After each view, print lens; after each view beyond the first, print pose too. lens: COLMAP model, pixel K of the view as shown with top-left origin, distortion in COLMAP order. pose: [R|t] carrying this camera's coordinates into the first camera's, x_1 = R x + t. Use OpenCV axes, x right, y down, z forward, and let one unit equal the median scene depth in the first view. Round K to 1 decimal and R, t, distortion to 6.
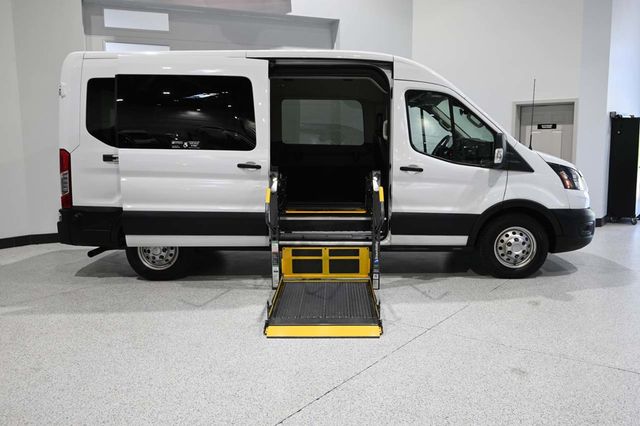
lens RADIAL K [[531.9, 0, 318.2], [0, 531.9, 216.5], [0, 0, 1]] dist [-0.003263, -0.007745]
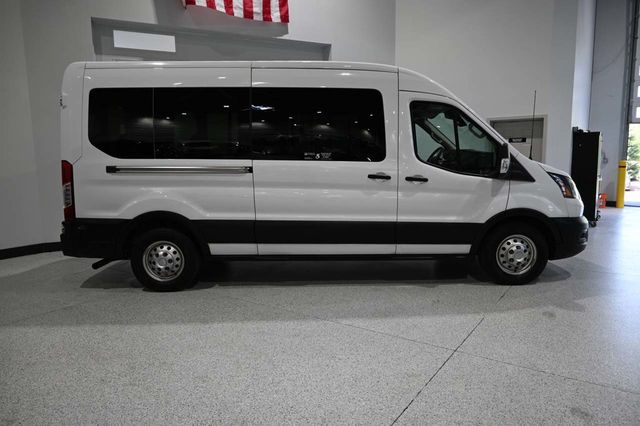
lens RADIAL K [[437.2, 0, 319.8], [0, 437.2, 213.8], [0, 0, 1]] dist [-0.005265, 0.003625]
pose [[0.999268, -0.008240, 0.037364, -0.039415], [0.008599, 0.999918, -0.009469, -0.016461], [-0.037283, 0.009784, 0.999257, 0.175100]]
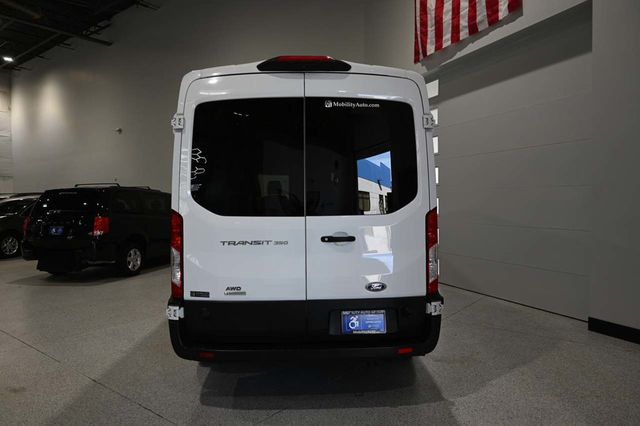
lens RADIAL K [[437.2, 0, 323.0], [0, 437.2, 209.7], [0, 0, 1]] dist [-0.005265, 0.003625]
pose [[-0.030239, 0.029334, -0.999112, 0.953640], [-0.120821, 0.992133, 0.032786, -0.188879], [0.992214, 0.121705, -0.026457, 1.274957]]
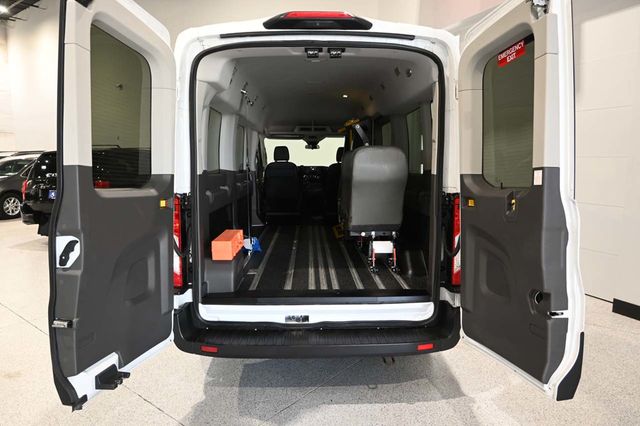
lens RADIAL K [[437.2, 0, 322.8], [0, 437.2, 210.3], [0, 0, 1]] dist [-0.005265, 0.003625]
pose [[-0.043612, 0.127212, -0.990916, 0.891548], [-0.130062, 0.982696, 0.131881, -0.212821], [0.990546, 0.134632, -0.026312, 1.259908]]
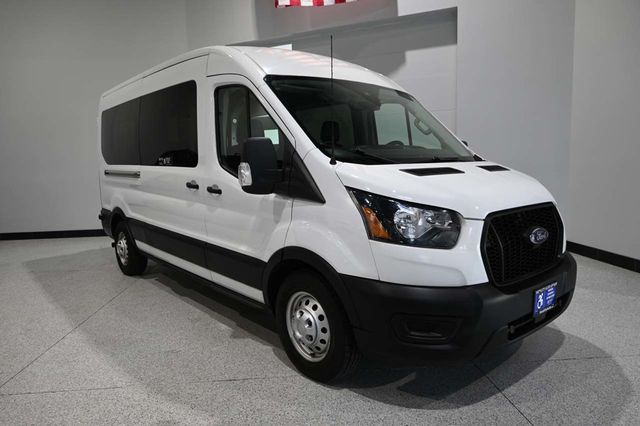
lens RADIAL K [[437.2, 0, 319.8], [0, 437.2, 214.8], [0, 0, 1]] dist [-0.005265, 0.003625]
pose [[0.662367, 0.078165, -0.745091, 0.744559], [-0.080295, 0.996220, 0.033130, -0.085655], [0.744864, 0.037883, 0.666140, 0.684855]]
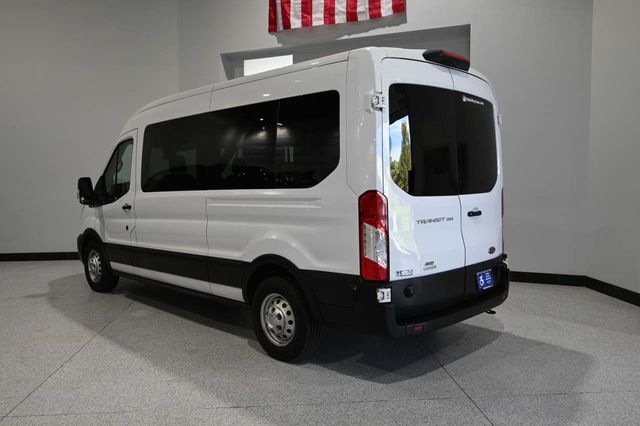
lens RADIAL K [[531.9, 0, 320.3], [0, 531.9, 208.8], [0, 0, 1]] dist [-0.003263, -0.007745]
pose [[0.665620, 0.053722, -0.744355, 0.846595], [-0.100480, 0.994775, -0.018056, -0.106615], [0.739496, 0.086811, 0.667540, 0.581631]]
